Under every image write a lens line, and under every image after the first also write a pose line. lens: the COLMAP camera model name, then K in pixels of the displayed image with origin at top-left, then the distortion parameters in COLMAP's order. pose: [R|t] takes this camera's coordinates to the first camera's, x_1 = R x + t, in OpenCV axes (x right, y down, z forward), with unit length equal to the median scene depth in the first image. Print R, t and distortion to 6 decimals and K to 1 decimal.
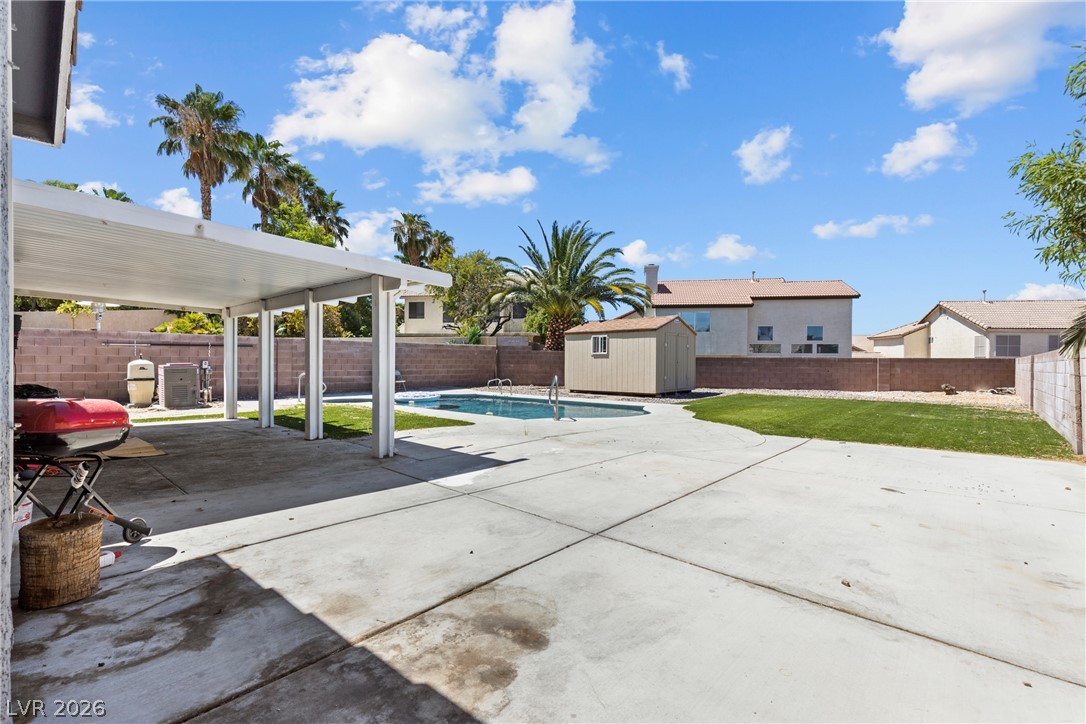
lens RADIAL K [[496.3, 0, 541.3], [0, 496.3, 359.4], [0, 0, 1]] dist [0.020357, 0.000187]
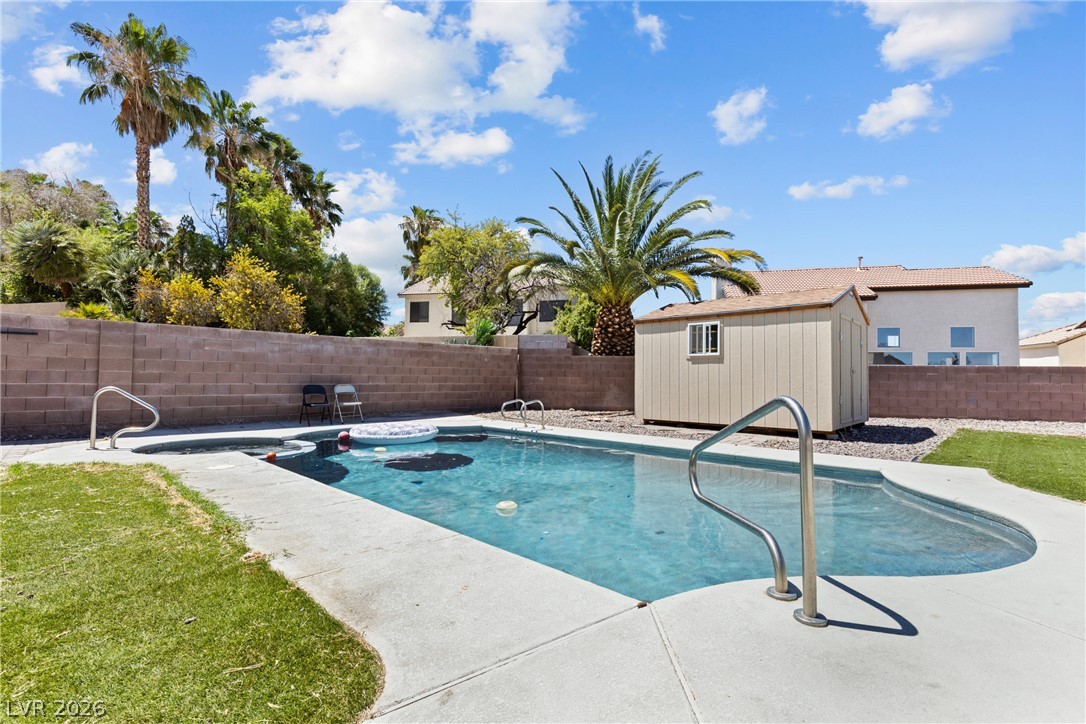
lens RADIAL K [[496.3, 0, 542.4], [0, 496.3, 364.0], [0, 0, 1]] dist [0.020357, 0.000187]
pose [[0.999092, 0.002648, -0.042512, -0.029560], [-0.003813, 0.999619, -0.027350, 0.010776], [0.042423, 0.027487, 0.998722, 0.343209]]
